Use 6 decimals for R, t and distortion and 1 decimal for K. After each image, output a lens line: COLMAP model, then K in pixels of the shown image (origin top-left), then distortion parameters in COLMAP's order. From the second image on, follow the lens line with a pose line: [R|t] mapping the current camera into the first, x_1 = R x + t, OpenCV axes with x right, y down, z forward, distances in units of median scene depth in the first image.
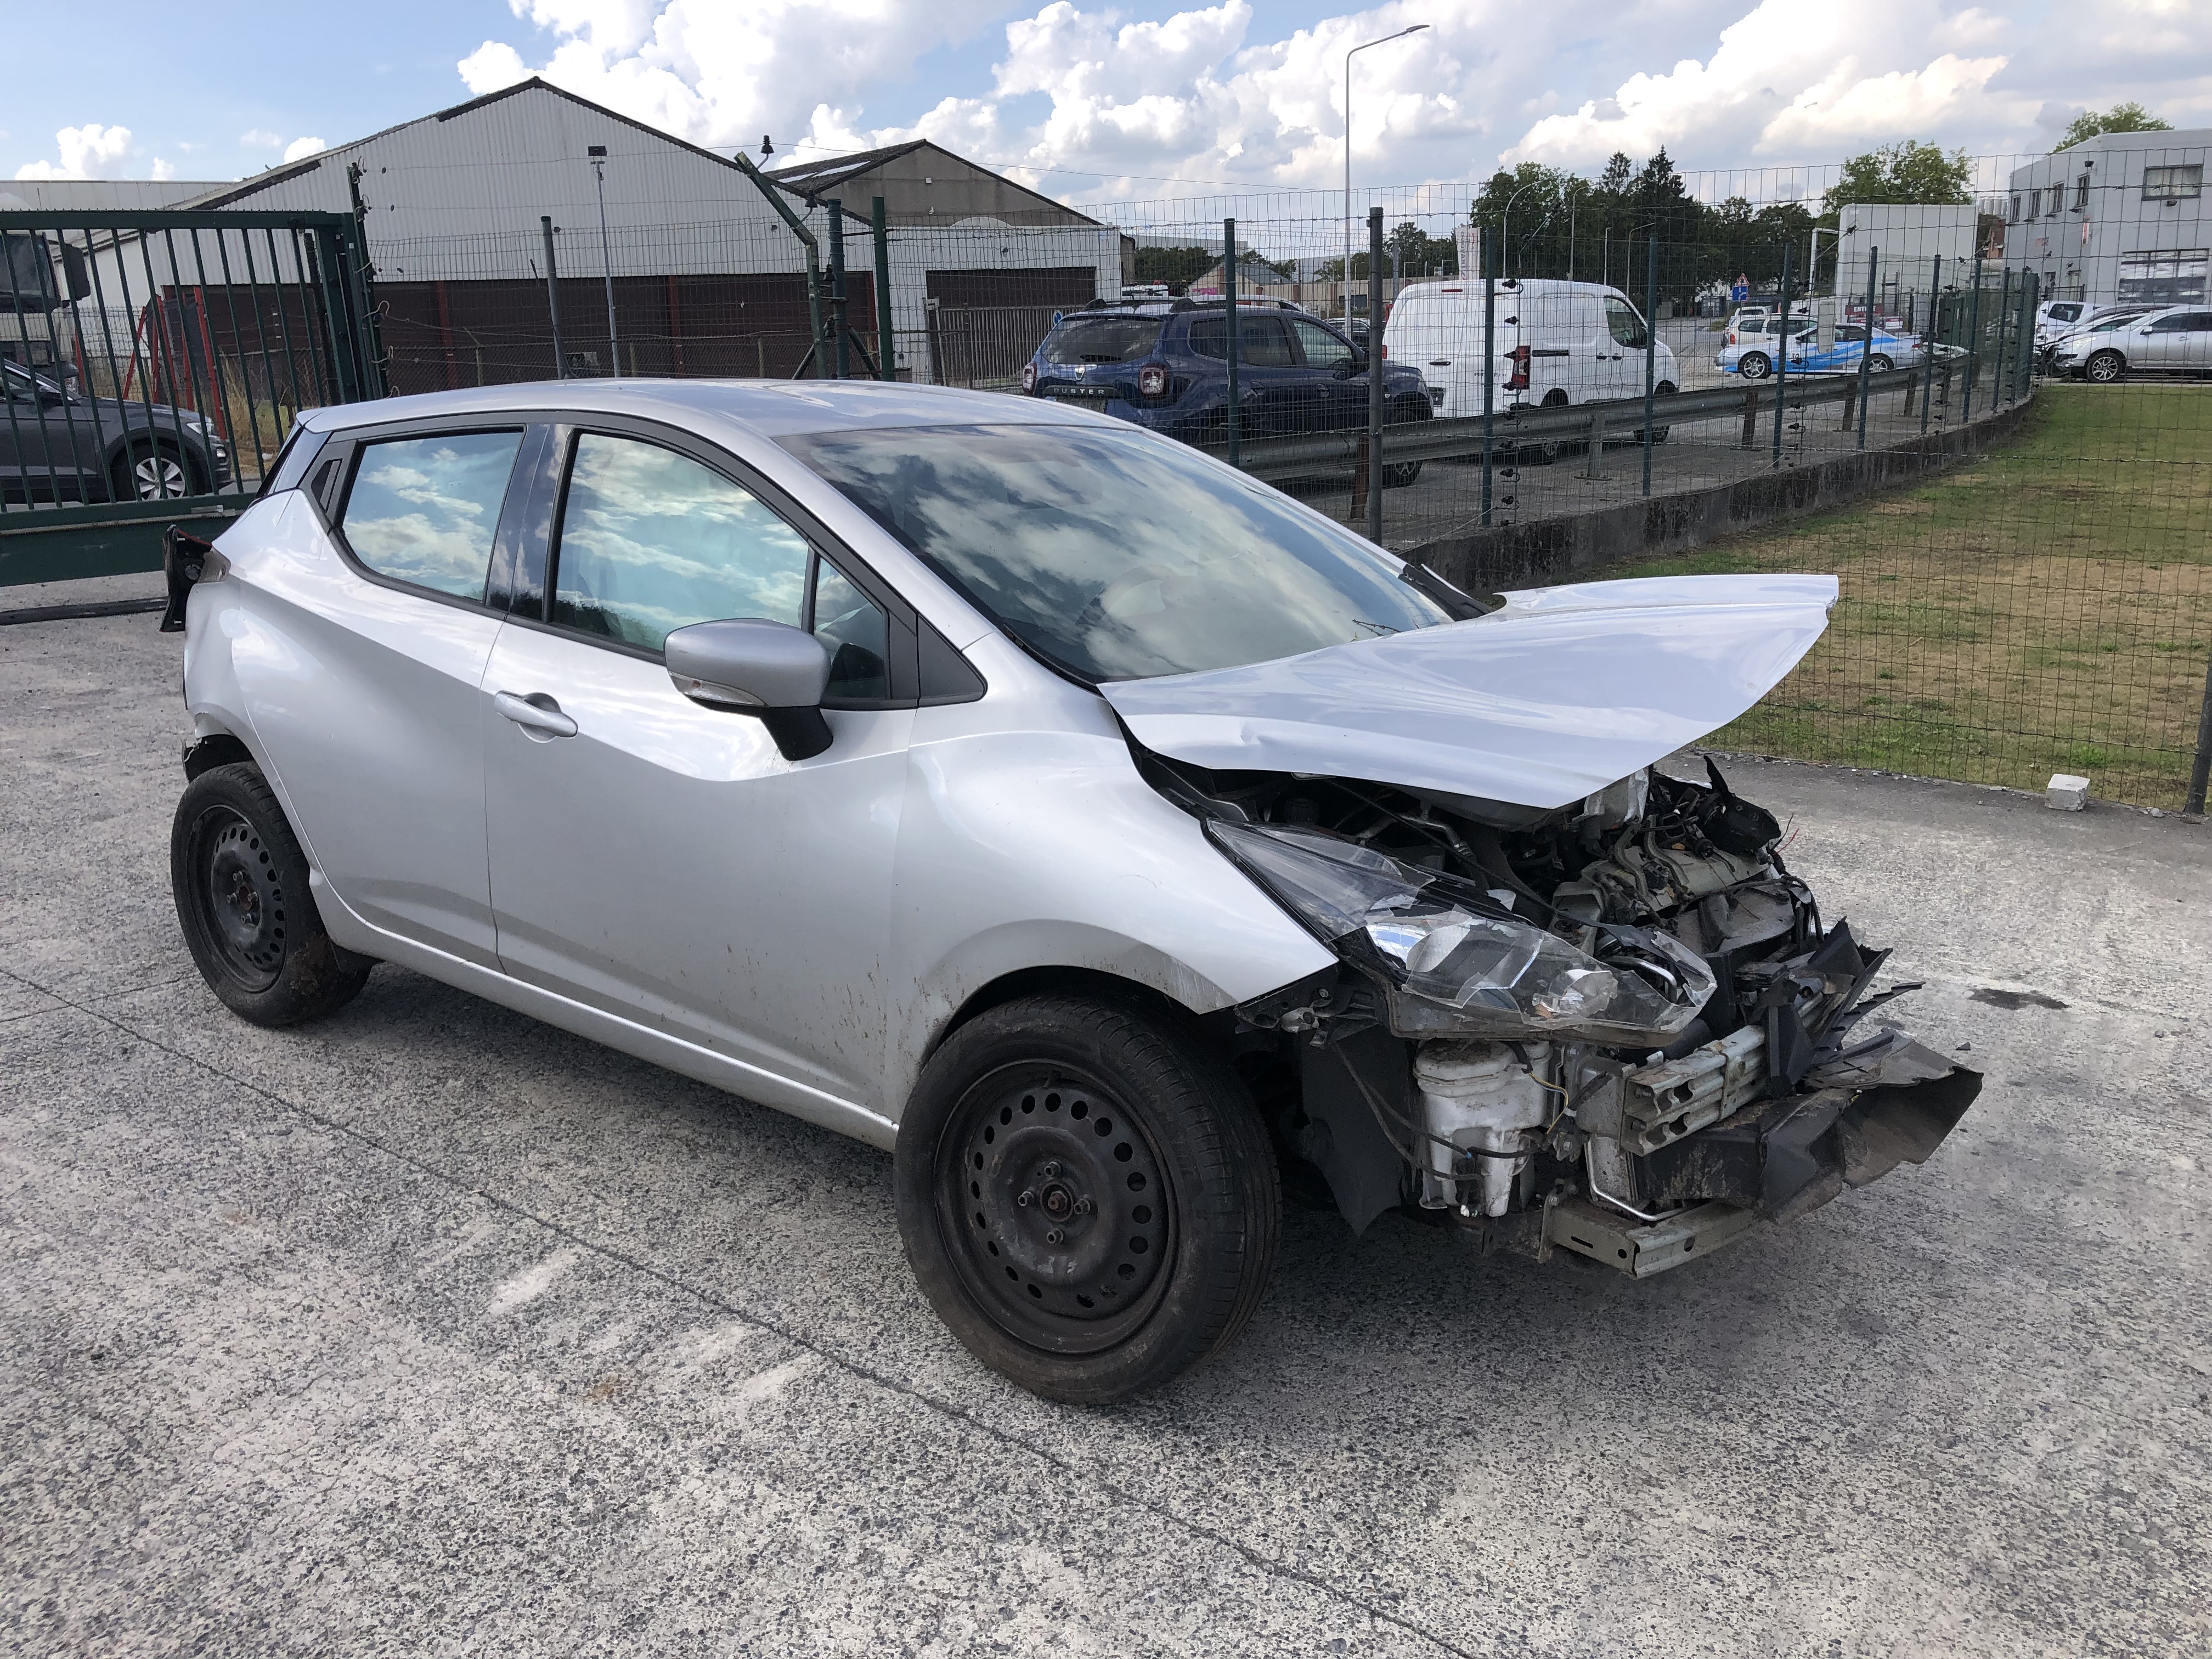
lens RADIAL K [[1809.3, 0, 1107.3], [0, 1809.3, 838.7], [0, 0, 1]] dist [0.026348, -0.011573]
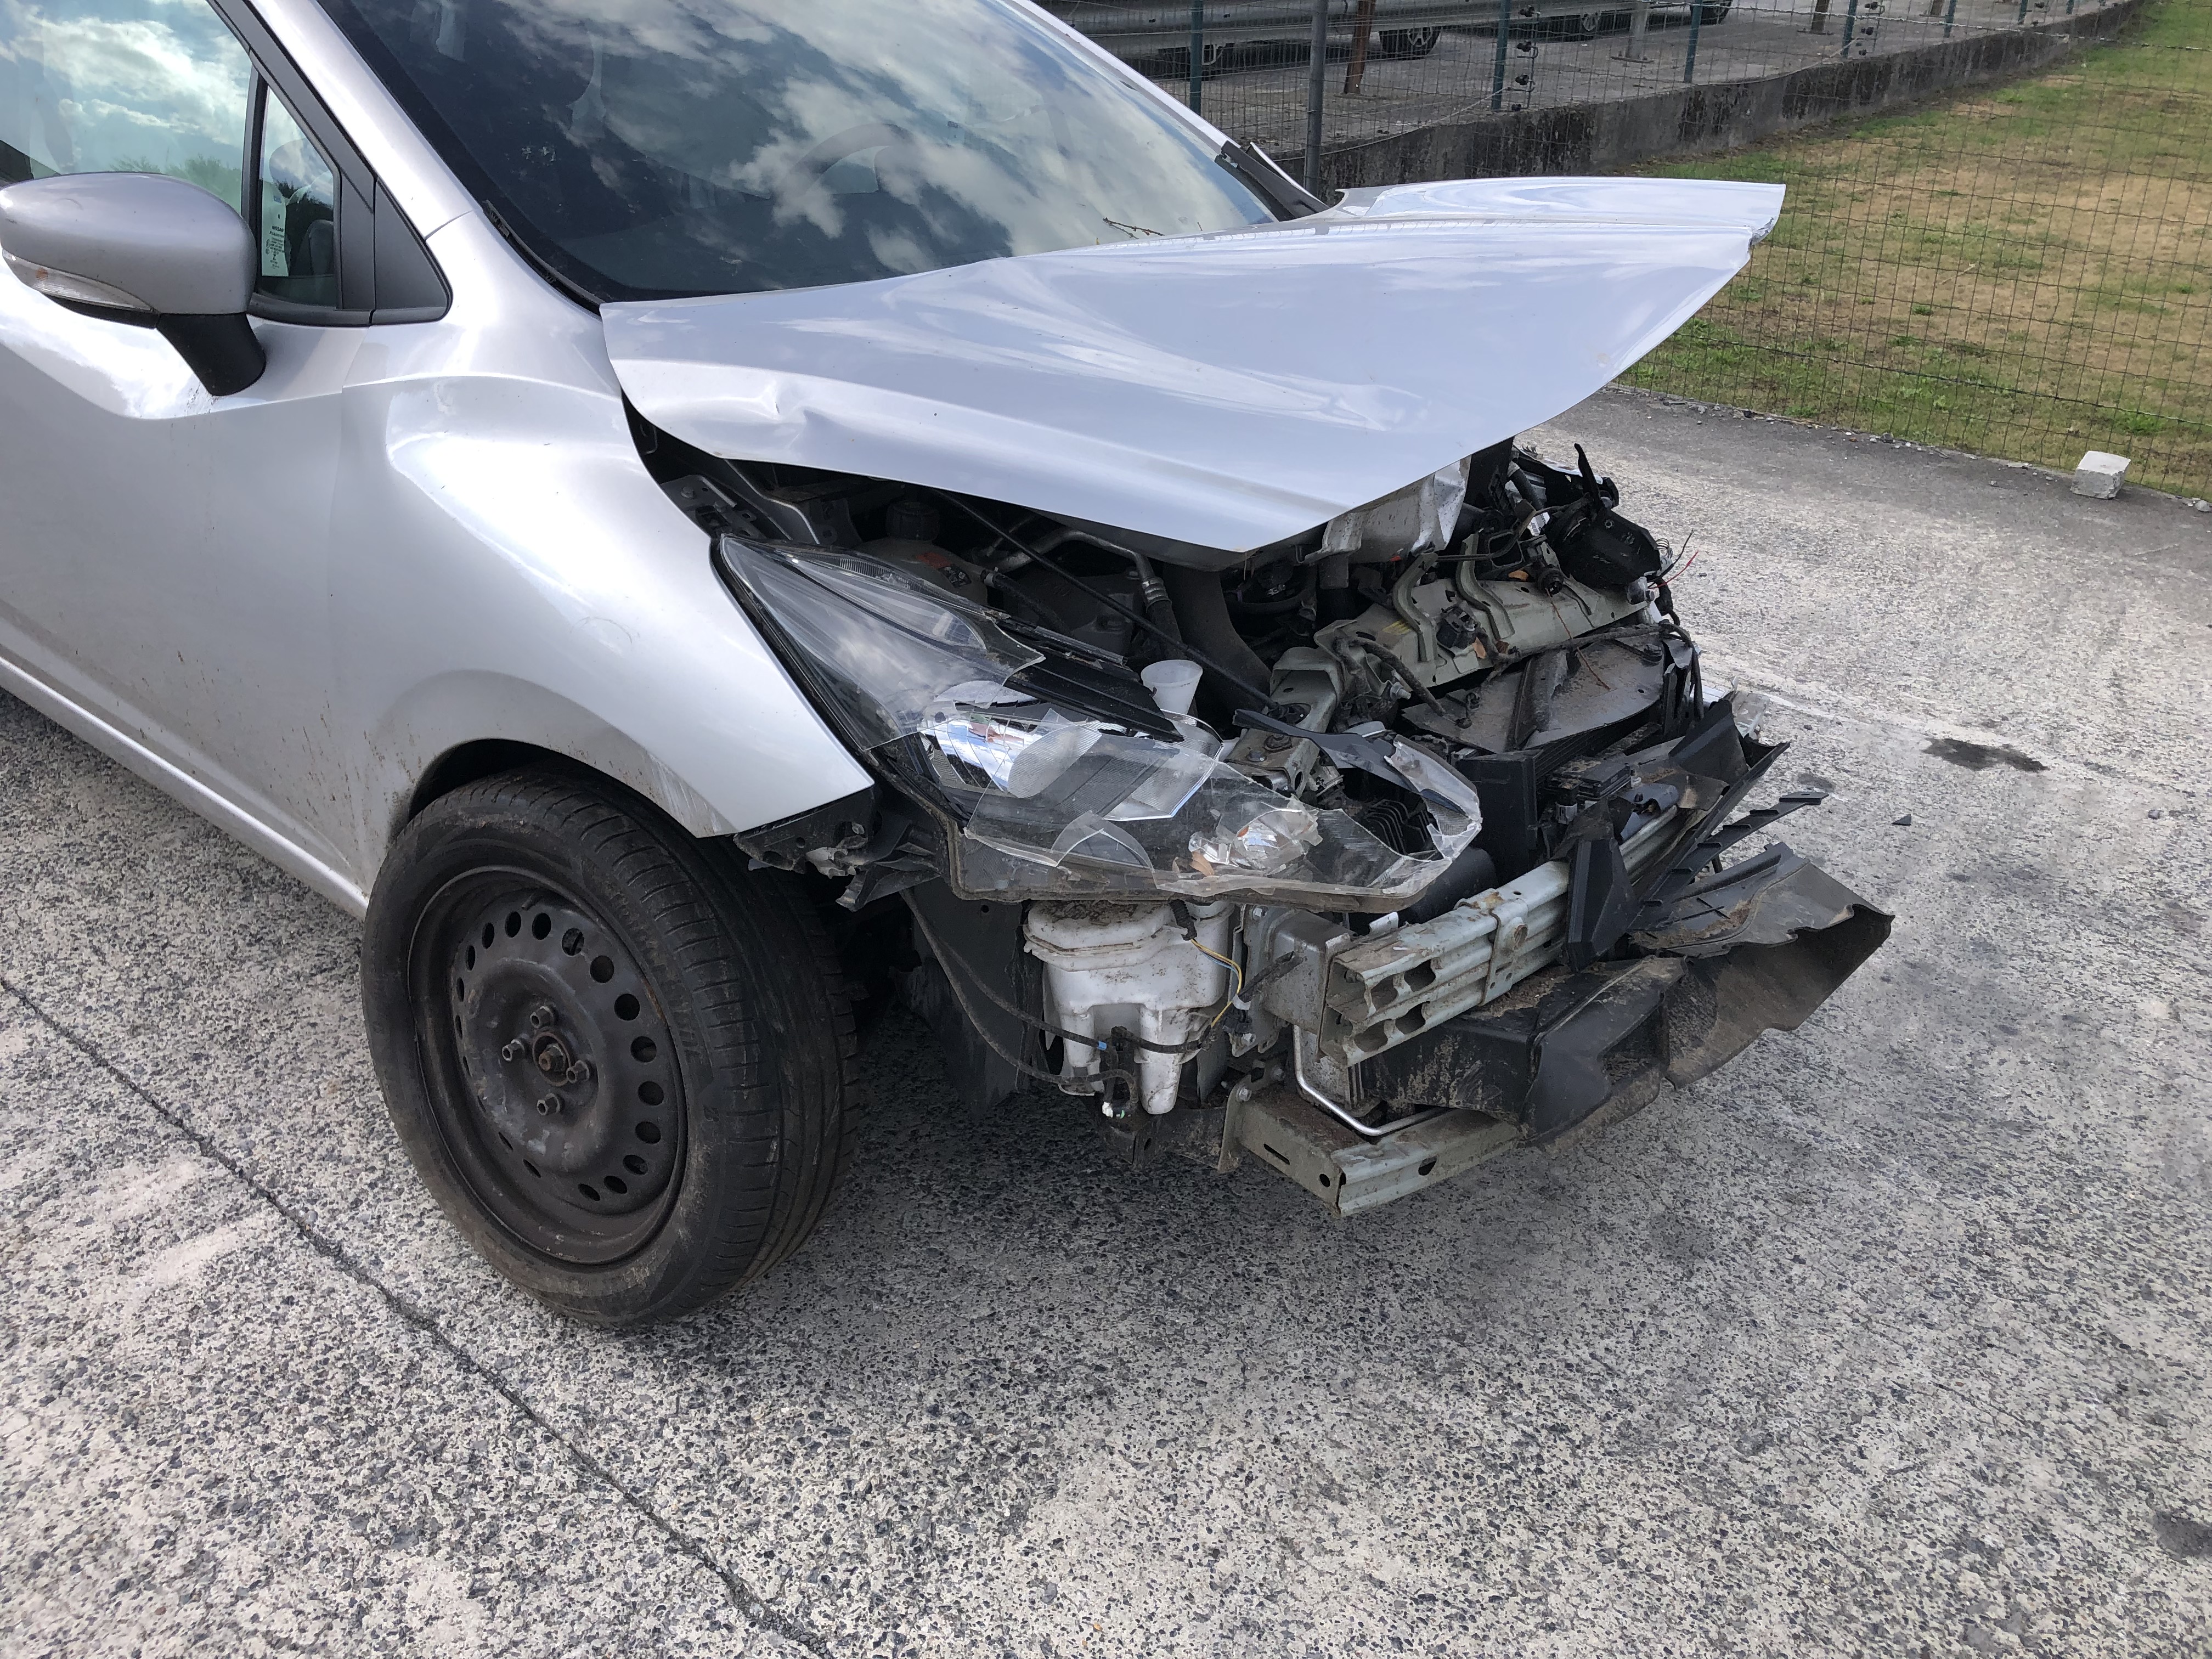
lens RADIAL K [[1809.3, 0, 1082.8], [0, 1809.3, 812.7], [0, 0, 1]] dist [0.026348, -0.011573]
pose [[0.998655, 0.050449, -0.011949, 0.163561], [-0.046967, 0.977940, 0.203536, -0.043502], [0.021953, -0.202701, 0.978994, 0.288838]]
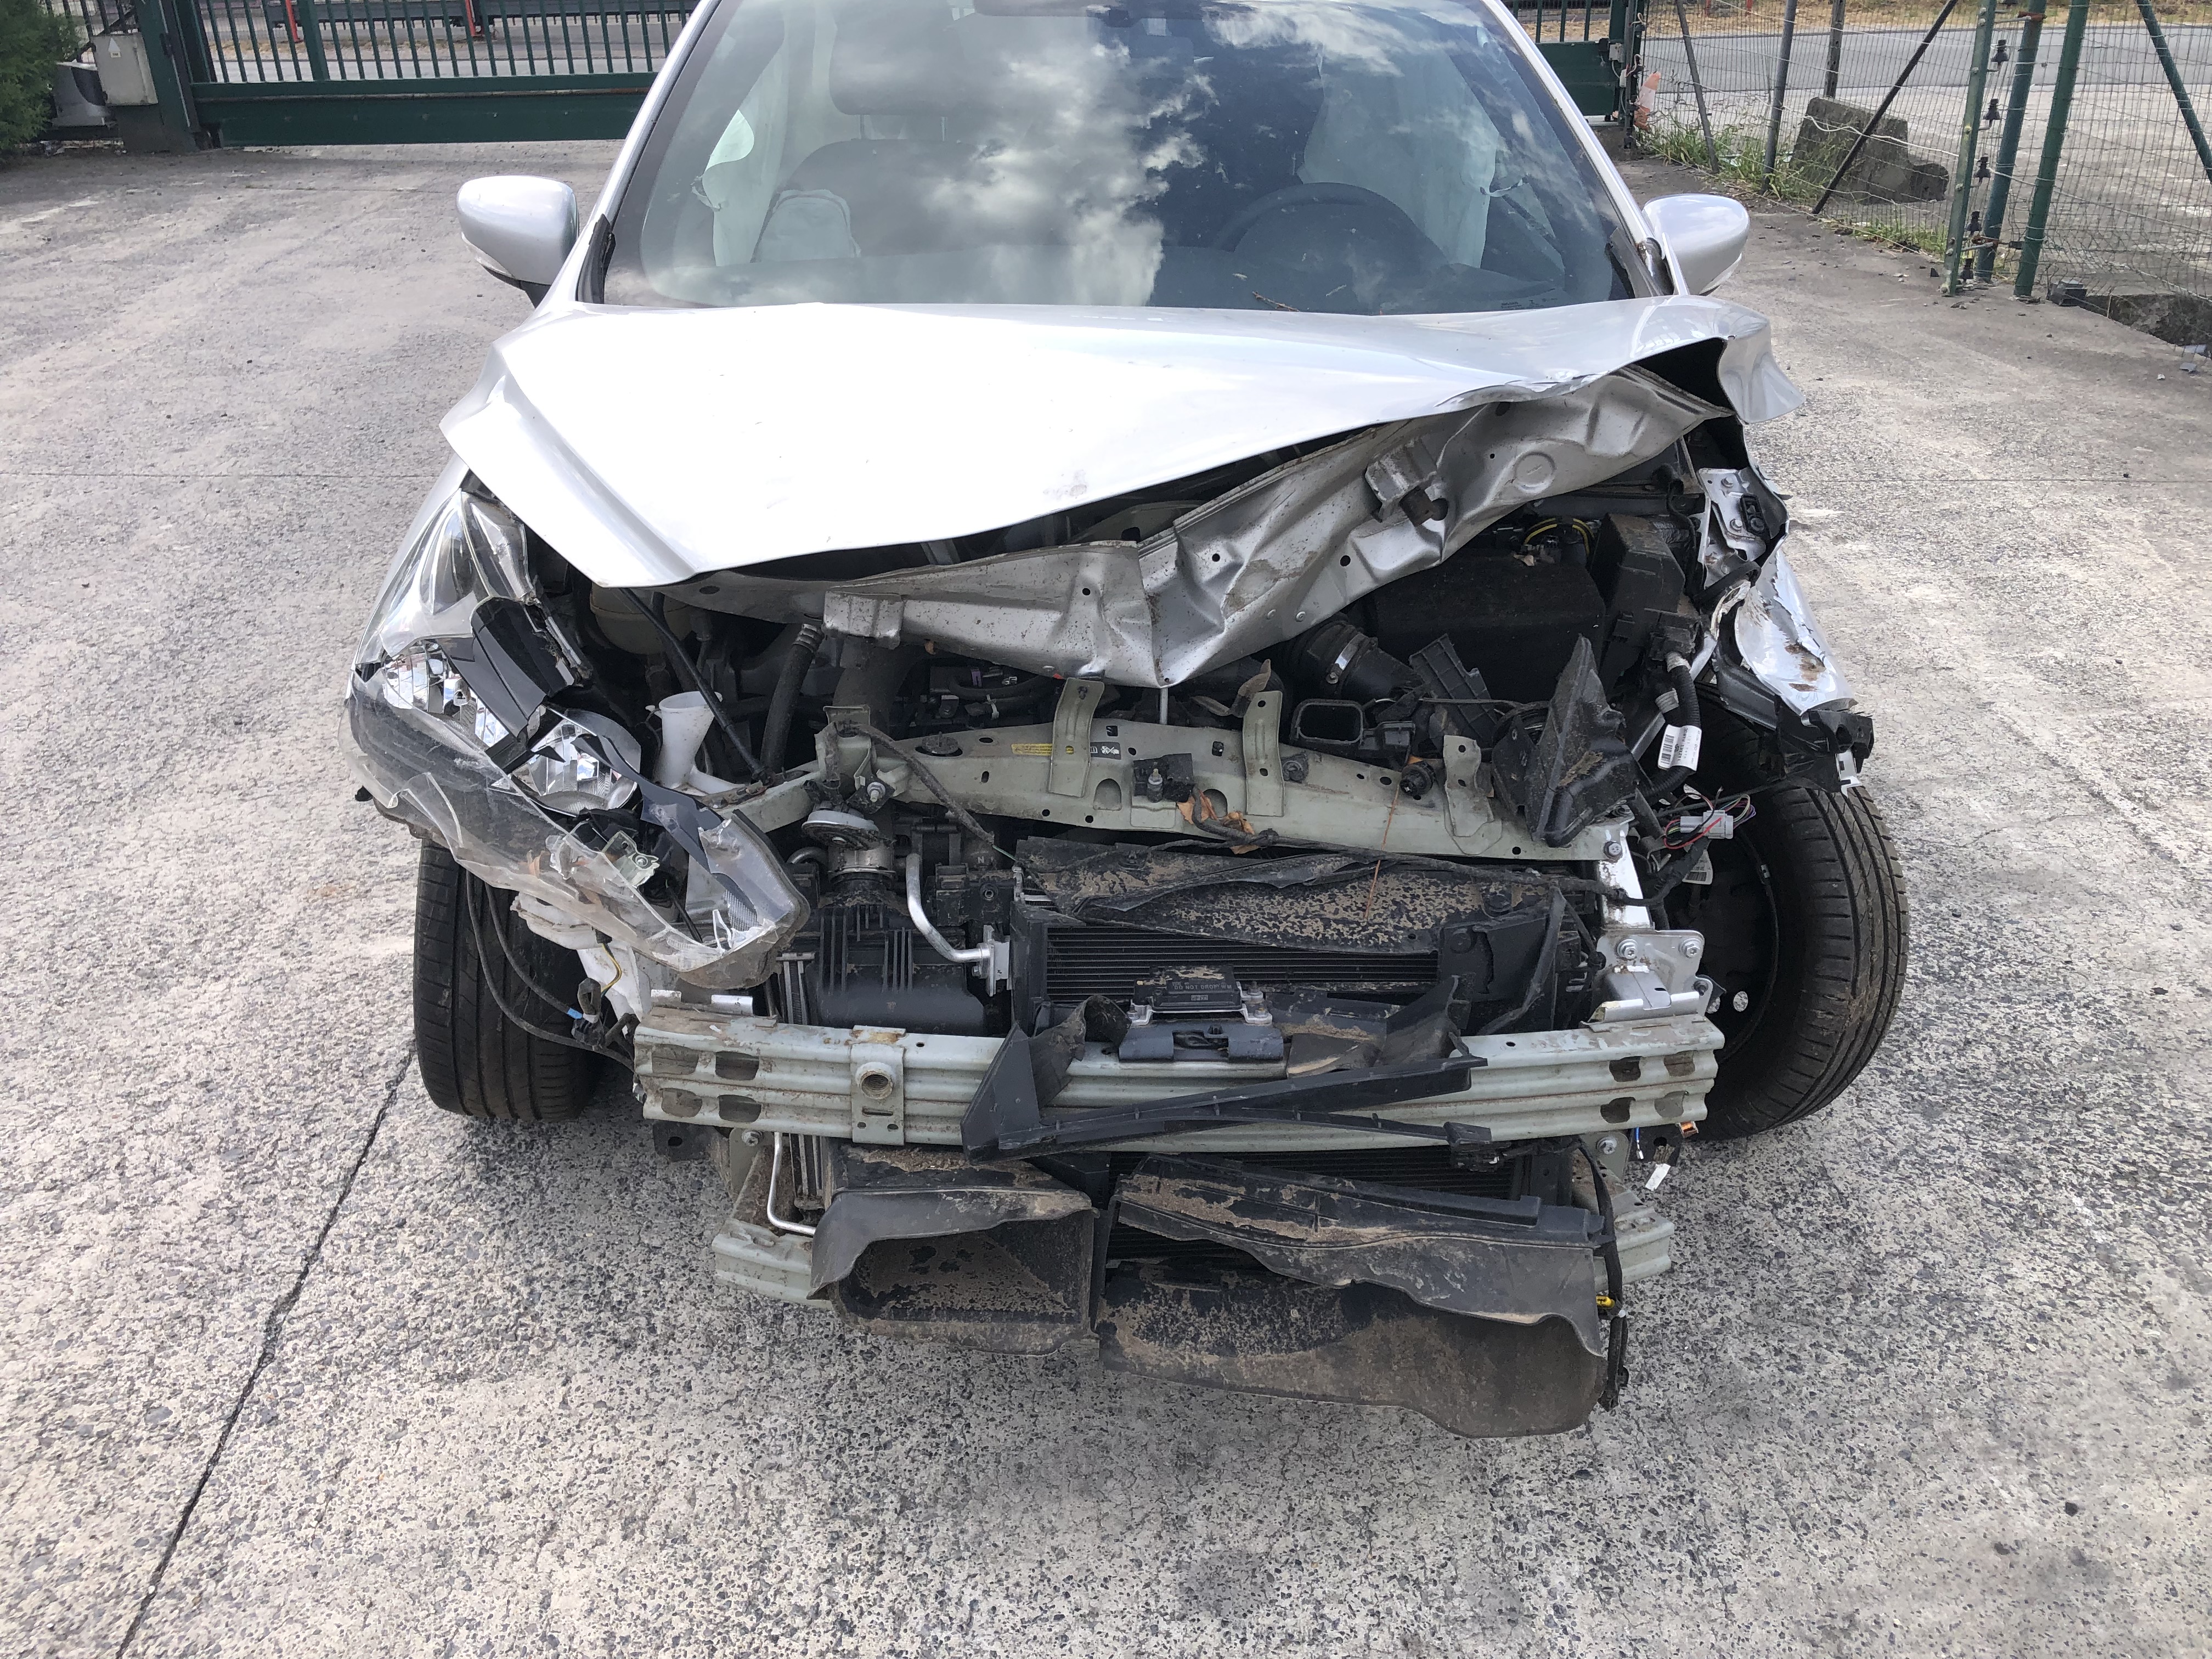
lens RADIAL K [[1809.3, 0, 1084.0], [0, 1809.3, 819.1], [0, 0, 1]] dist [0.026348, -0.011573]
pose [[0.643570, 0.350474, -0.680430, 0.681185], [-0.201666, 0.935234, 0.290976, -0.134693], [0.738342, -0.050044, 0.672568, 0.548106]]
